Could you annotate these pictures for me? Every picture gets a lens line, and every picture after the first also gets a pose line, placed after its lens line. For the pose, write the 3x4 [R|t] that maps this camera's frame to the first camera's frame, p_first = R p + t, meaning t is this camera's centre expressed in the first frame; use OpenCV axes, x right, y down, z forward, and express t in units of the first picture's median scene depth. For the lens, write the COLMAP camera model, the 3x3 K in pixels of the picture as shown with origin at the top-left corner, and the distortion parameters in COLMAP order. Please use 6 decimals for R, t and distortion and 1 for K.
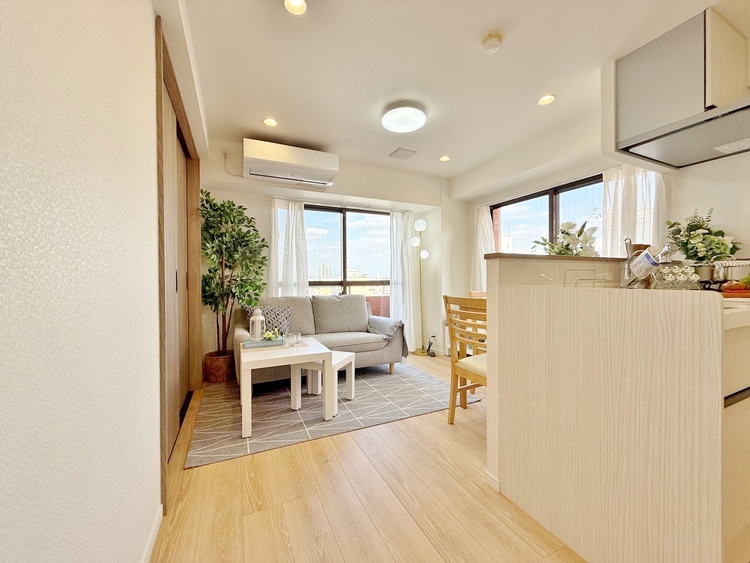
lens RADIAL K [[298.8, 0, 373.9], [0, 298.8, 282.7], [0, 0, 1]] dist [-0.003294, 0.000739]
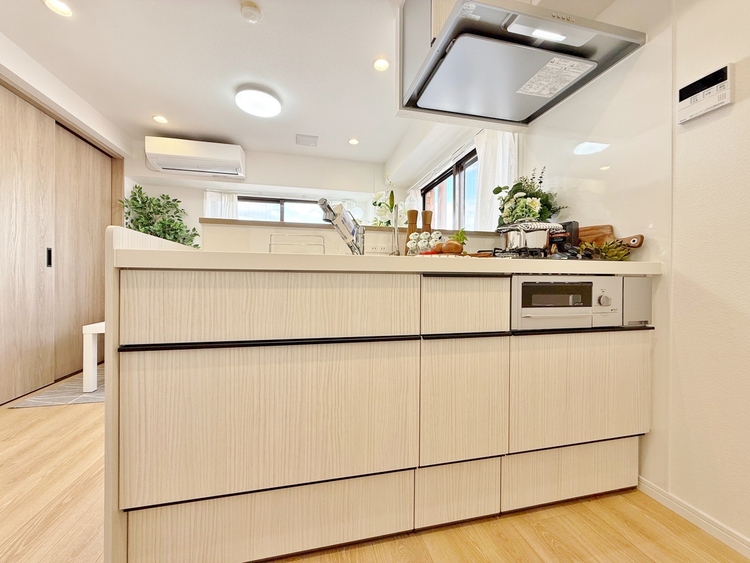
lens RADIAL K [[298.8, 0, 374.3], [0, 298.8, 282.3], [0, 0, 1]] dist [-0.003294, 0.000739]
pose [[0.978242, 0.013203, -0.207045, 0.523669], [-0.014307, 0.999890, -0.003833, 0.048904], [0.206971, 0.006712, 0.978324, 0.061084]]
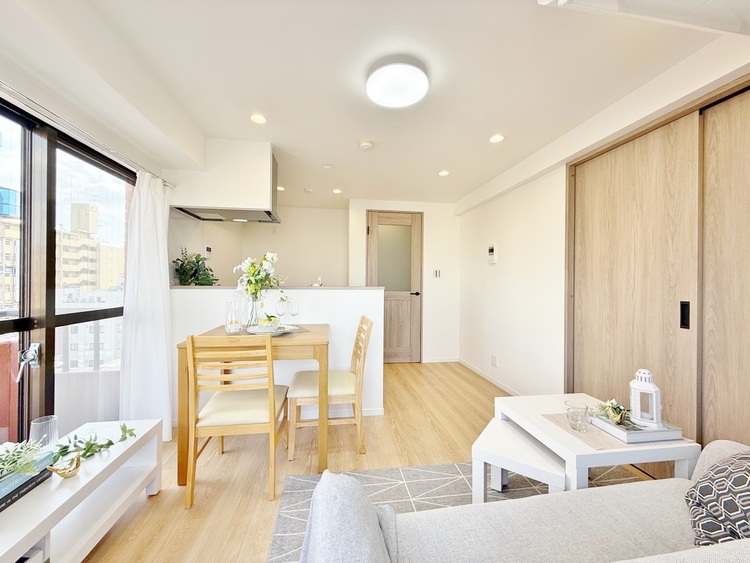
lens RADIAL K [[298.8, 0, 371.4], [0, 298.8, 281.0], [0, 0, 1]] dist [-0.003294, 0.000739]
pose [[-0.956584, -0.004034, 0.291428, -0.037530], [-0.000692, 0.999933, 0.011570, -0.067206], [-0.291455, 0.010866, -0.956523, 1.256753]]
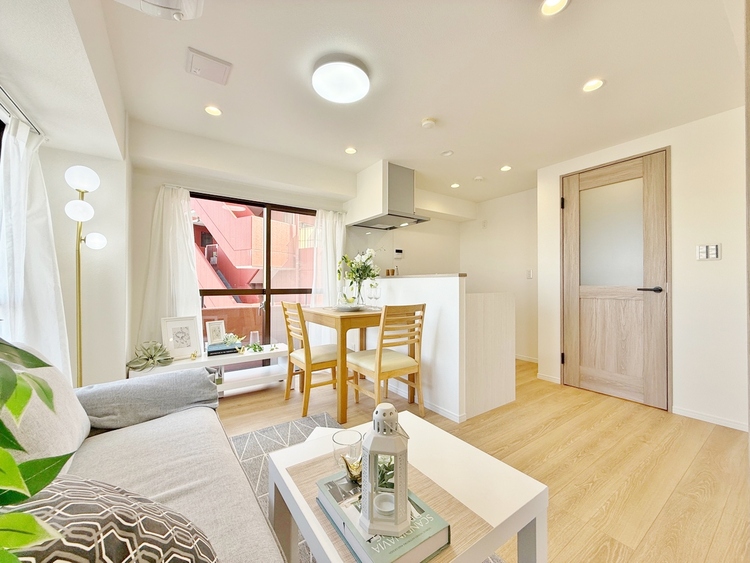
lens RADIAL K [[298.8, 0, 372.1], [0, 298.8, 281.1], [0, 0, 1]] dist [-0.003294, 0.000739]
pose [[-0.162383, 0.008253, 0.986693, -0.495032], [0.014112, 0.999882, -0.006041, -0.023452], [-0.986627, 0.012943, -0.162480, 0.776609]]
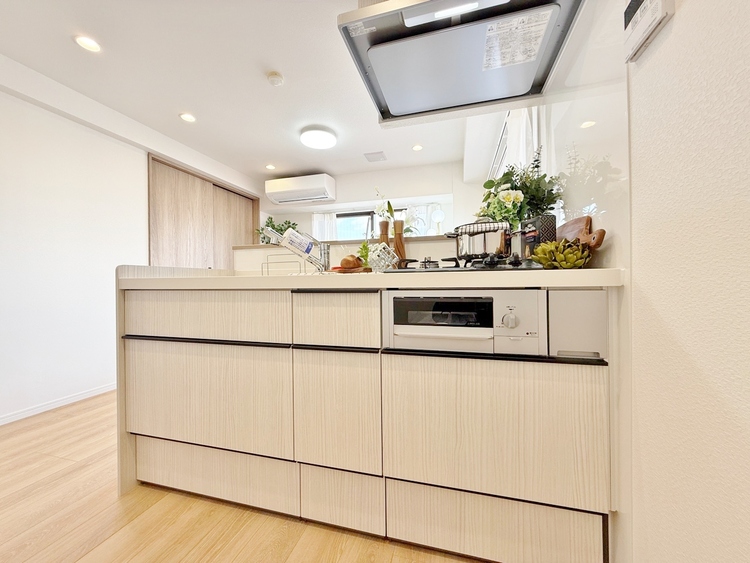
lens RADIAL K [[298.8, 0, 372.9], [0, 298.8, 282.3], [0, 0, 1]] dist [-0.003294, 0.000739]
pose [[0.754262, -0.000520, -0.656573, 0.791554], [-0.001071, 0.999997, -0.002022, 0.030714], [0.656572, 0.002228, 0.754260, 0.165014]]
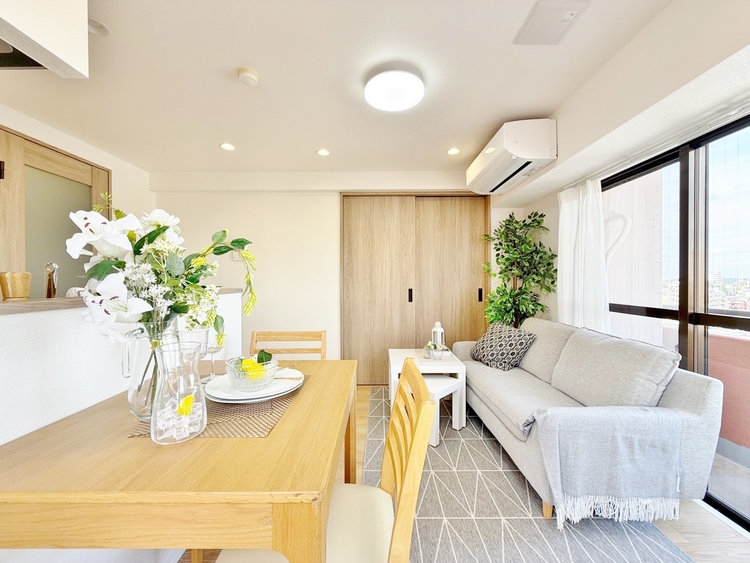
lens RADIAL K [[298.8, 0, 378.9], [0, 298.8, 282.4], [0, 0, 1]] dist [-0.003294, 0.000739]
pose [[-0.423963, 0.007106, -0.905652, 0.580771], [-0.006623, 0.999918, 0.010945, -0.058545], [0.905655, 0.010638, -0.423881, 0.948772]]
